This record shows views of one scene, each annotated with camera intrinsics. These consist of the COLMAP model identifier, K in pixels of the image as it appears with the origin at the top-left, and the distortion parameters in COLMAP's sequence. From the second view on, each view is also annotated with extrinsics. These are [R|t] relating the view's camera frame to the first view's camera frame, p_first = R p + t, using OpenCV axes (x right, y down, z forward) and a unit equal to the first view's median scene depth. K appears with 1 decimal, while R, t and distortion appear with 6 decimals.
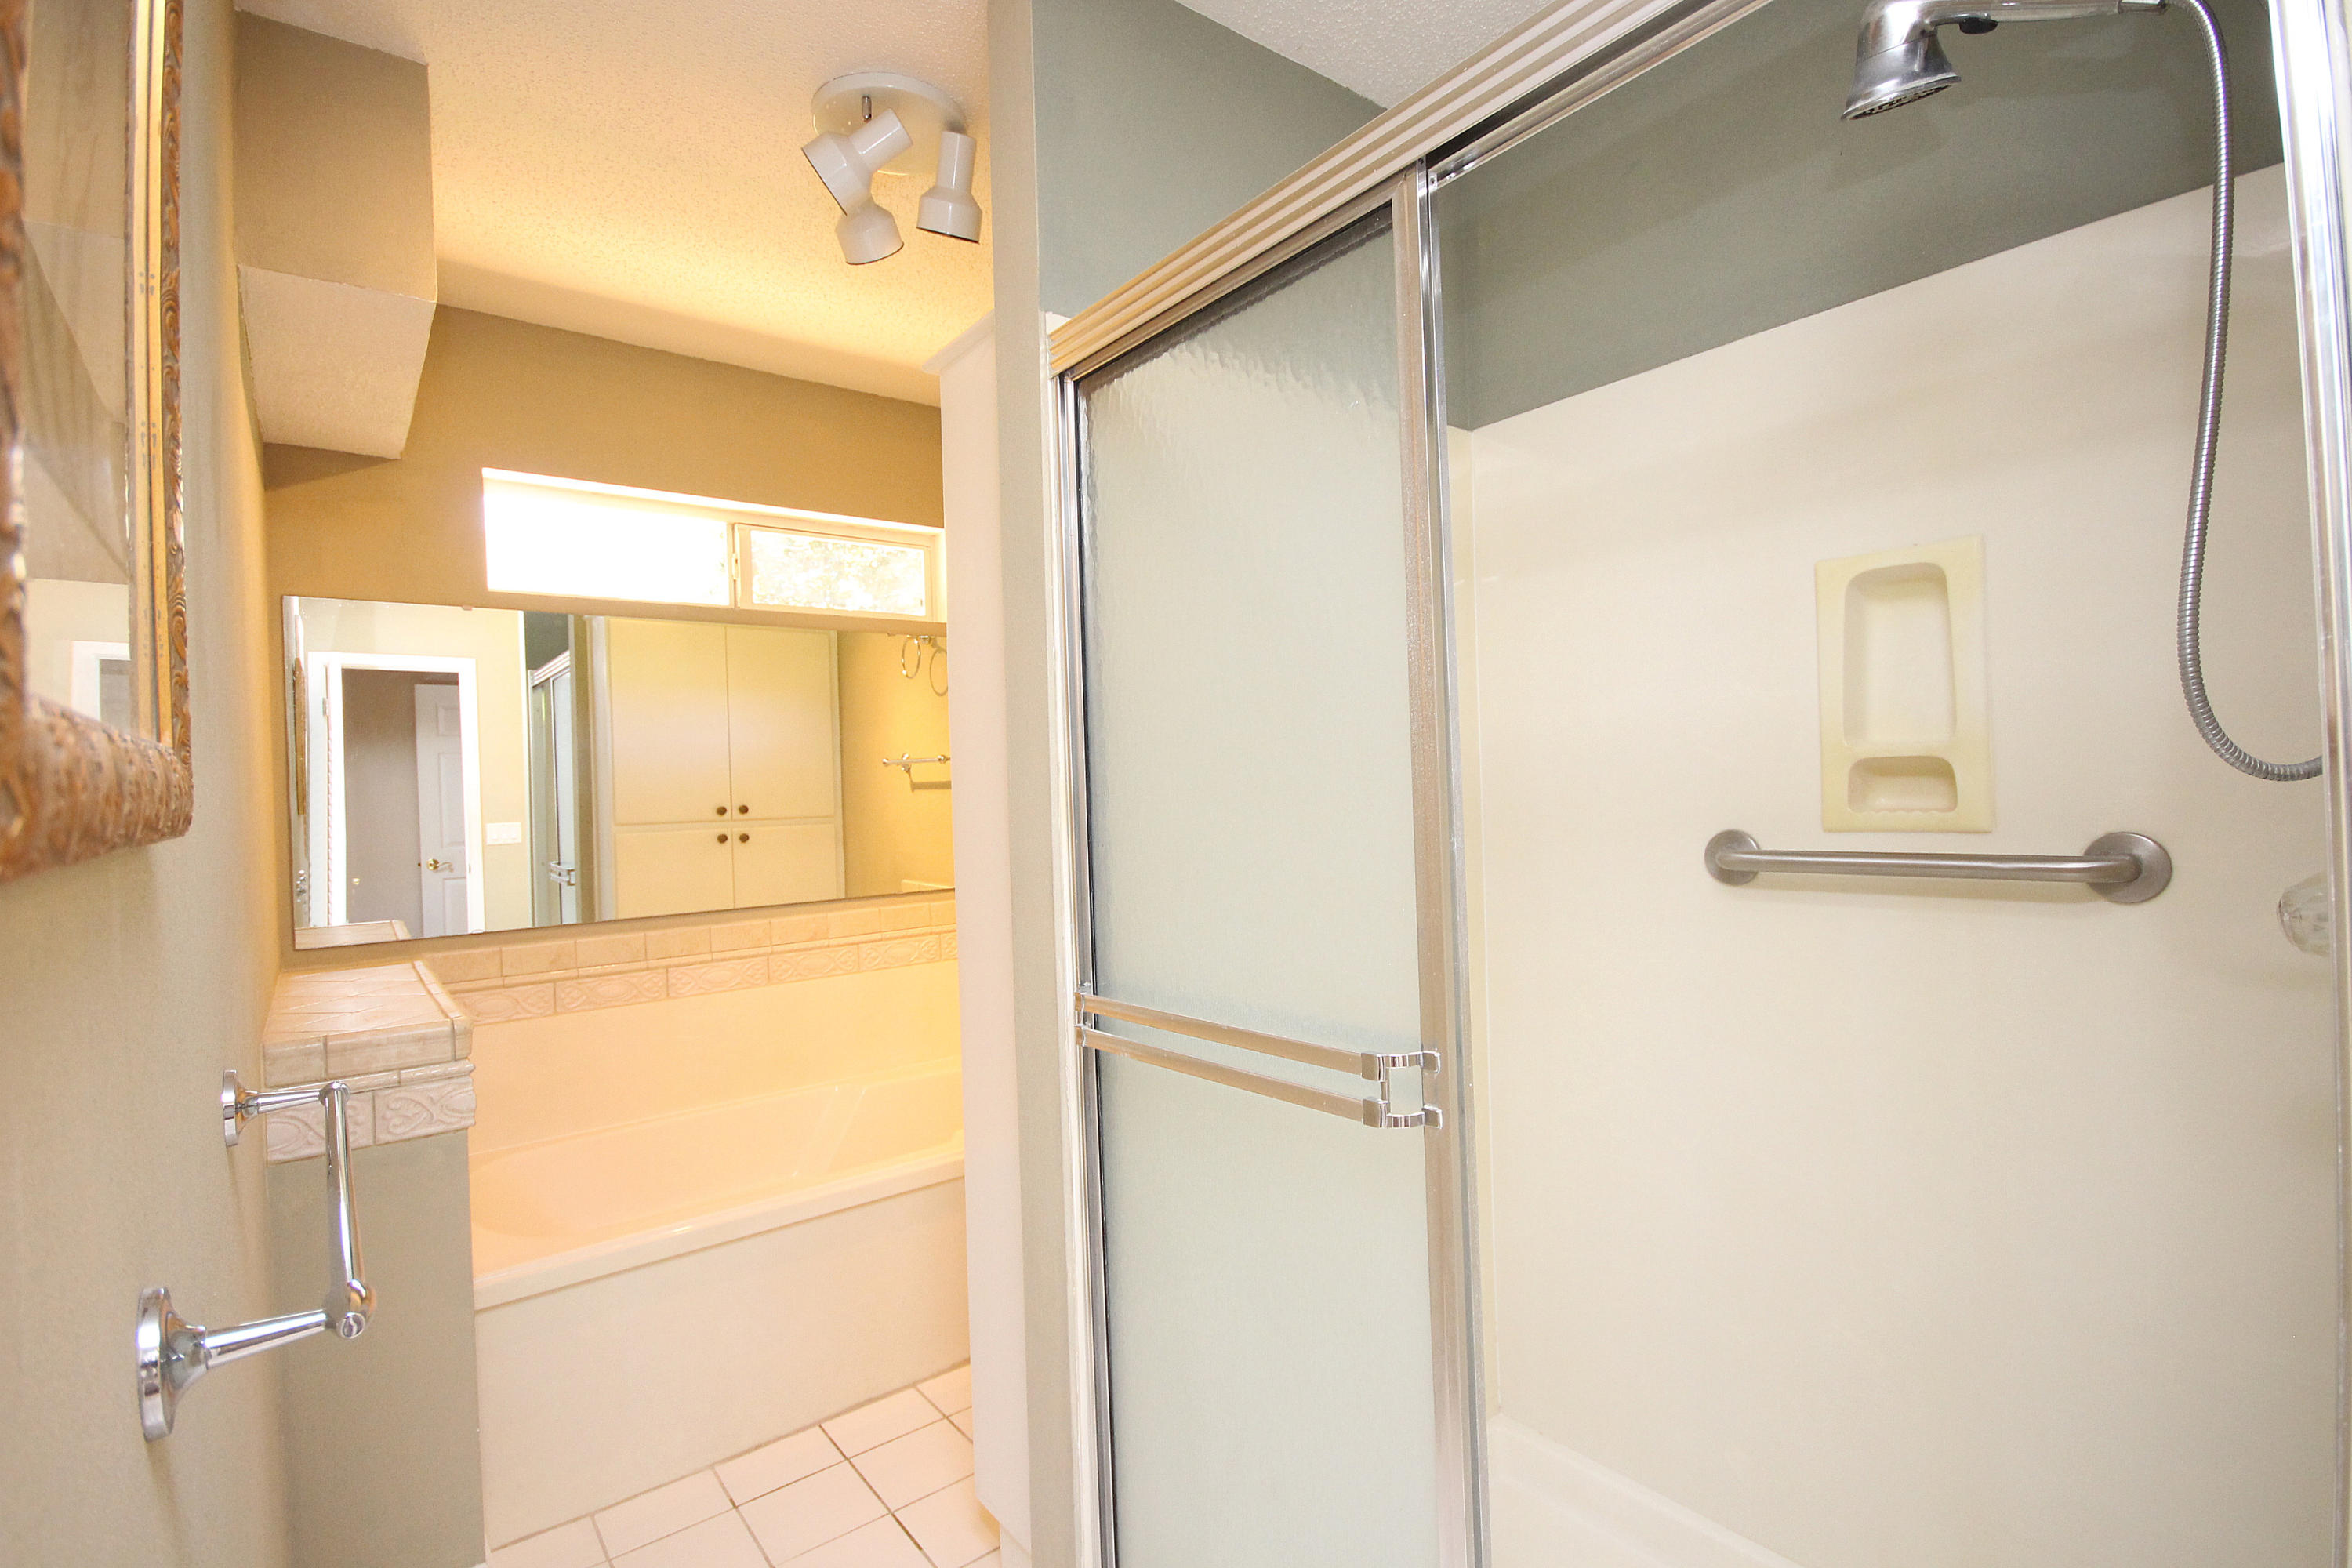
lens RADIAL K [[1076.5, 0, 1184.0], [0, 1076.5, 780.7], [0, 0, 1]] dist [-0.005830, -0.003762]
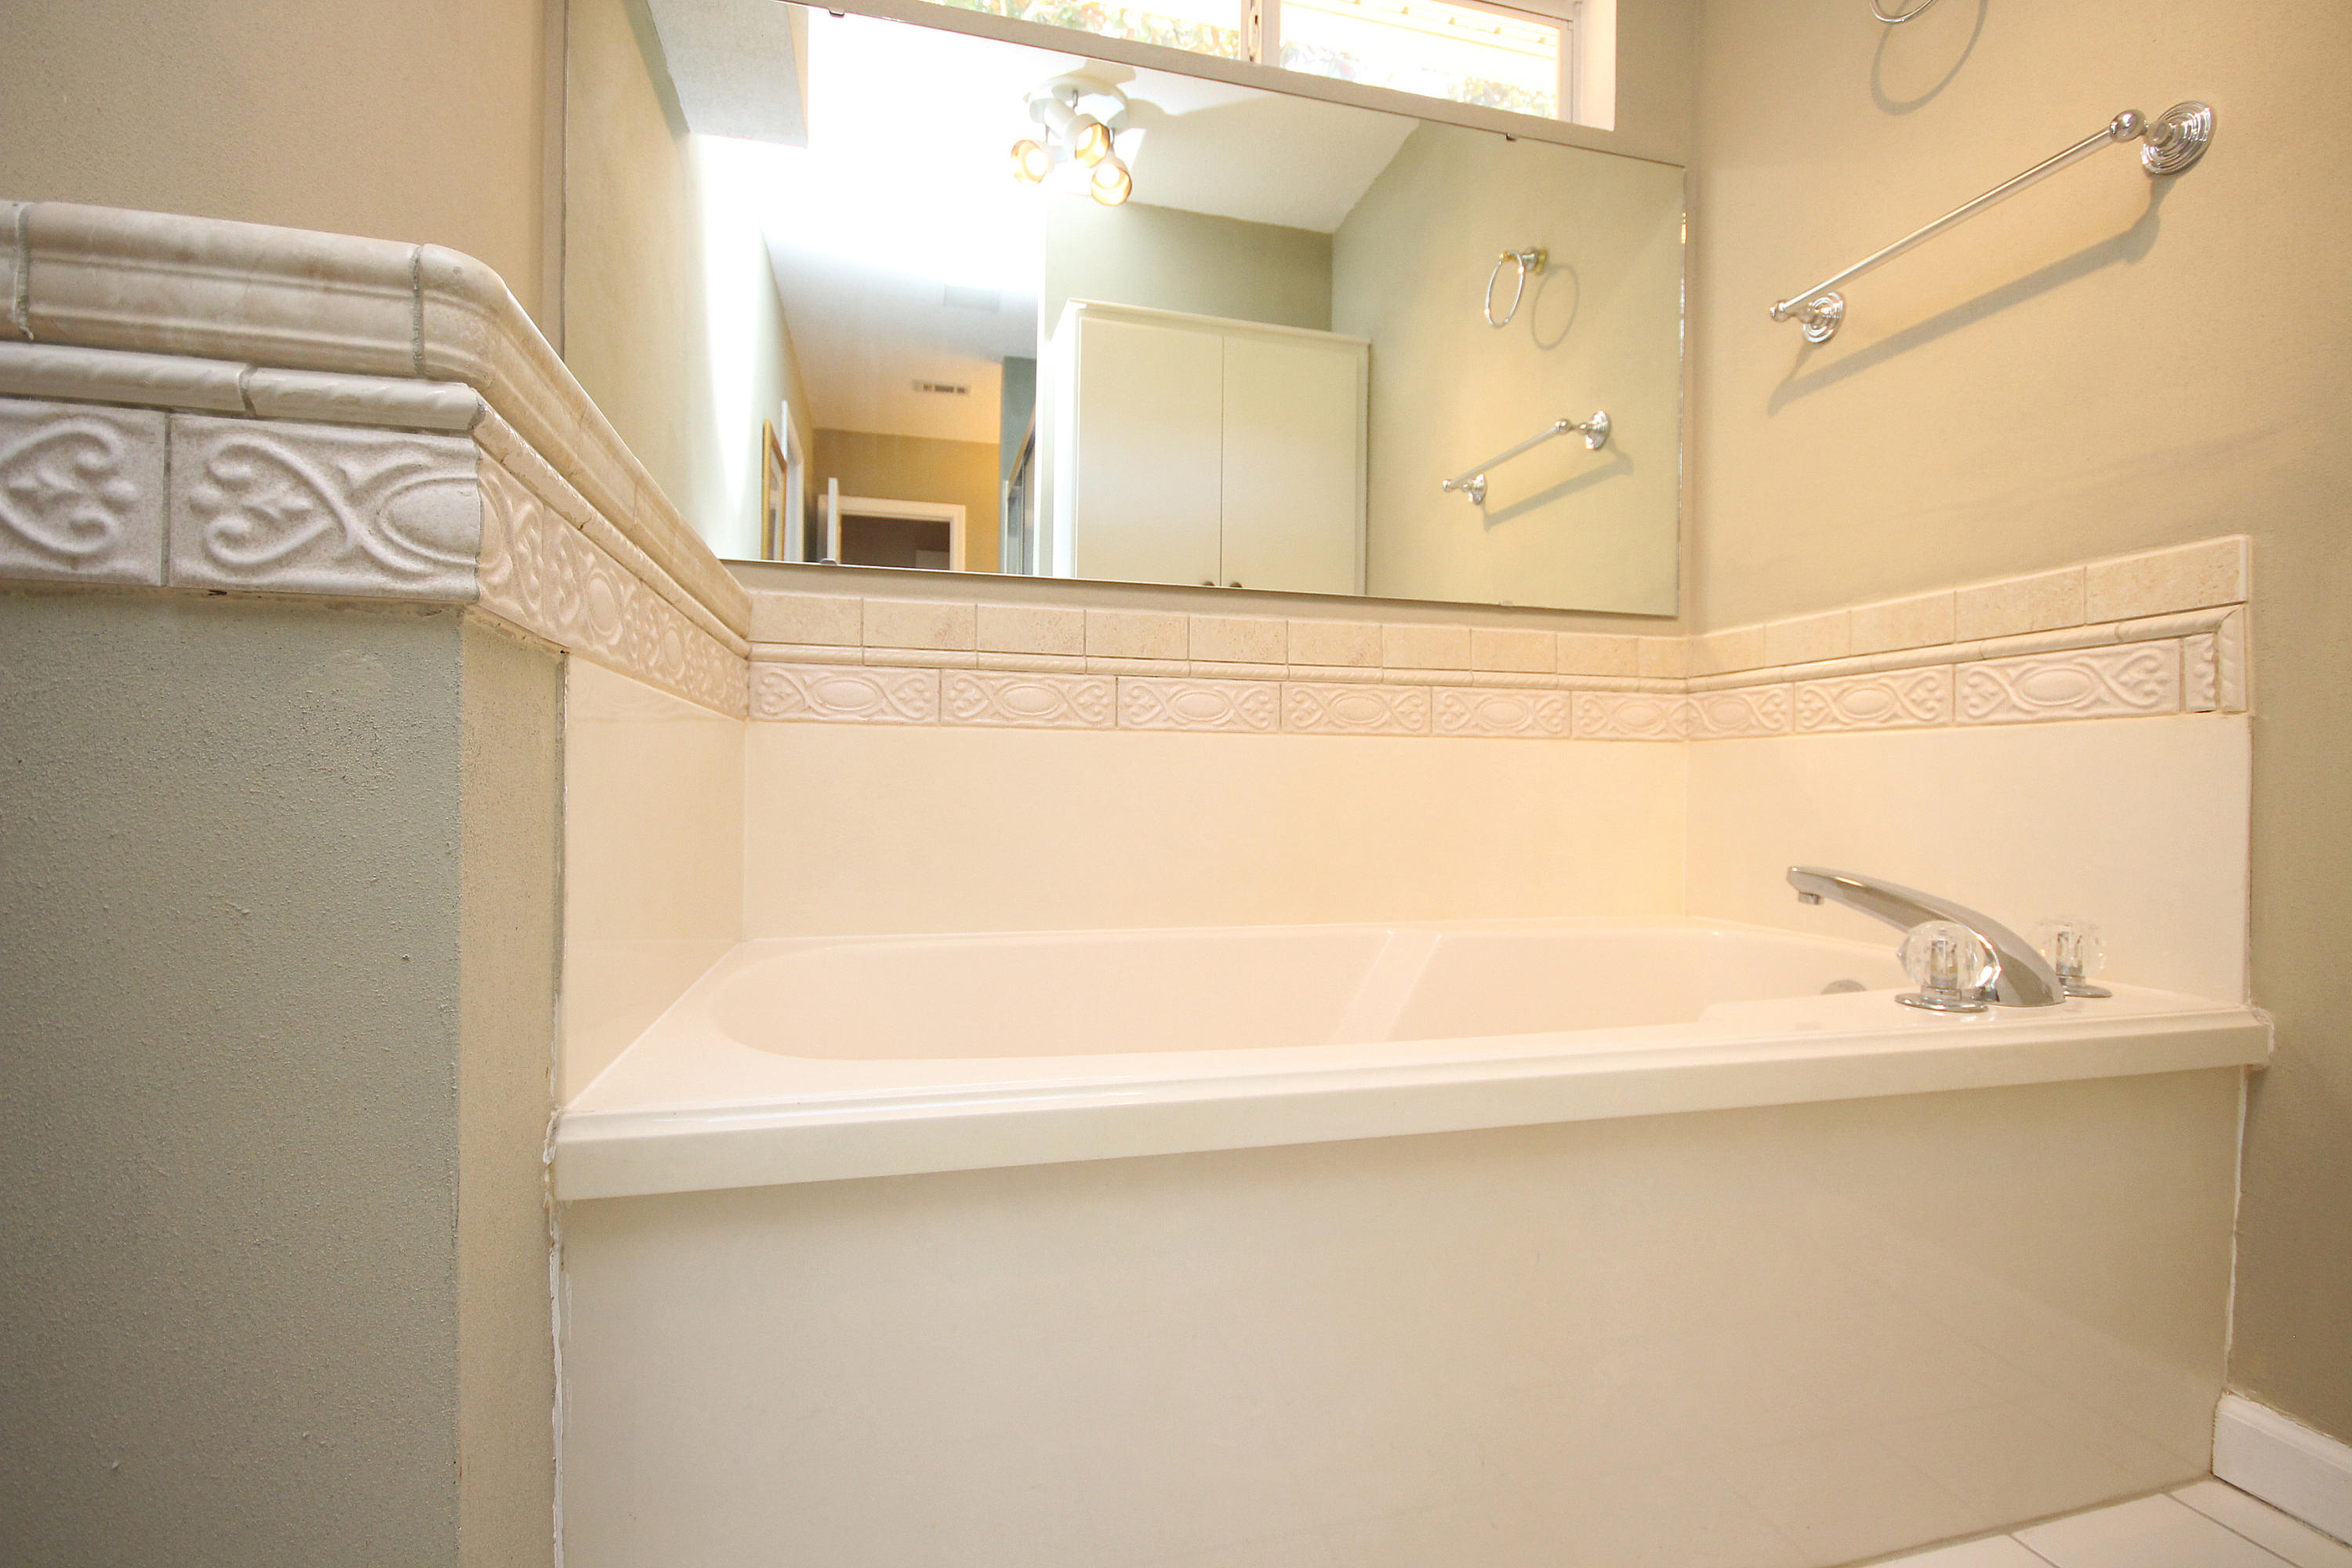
lens RADIAL K [[1076.5, 0, 1176.7], [0, 1076.5, 786.3], [0, 0, 1]] dist [-0.005830, -0.003762]
pose [[0.909895, 0.046882, -0.412180, -0.214745], [-0.042424, 0.998900, 0.019965, 0.222771], [0.412663, -0.000680, 0.910884, 0.494500]]
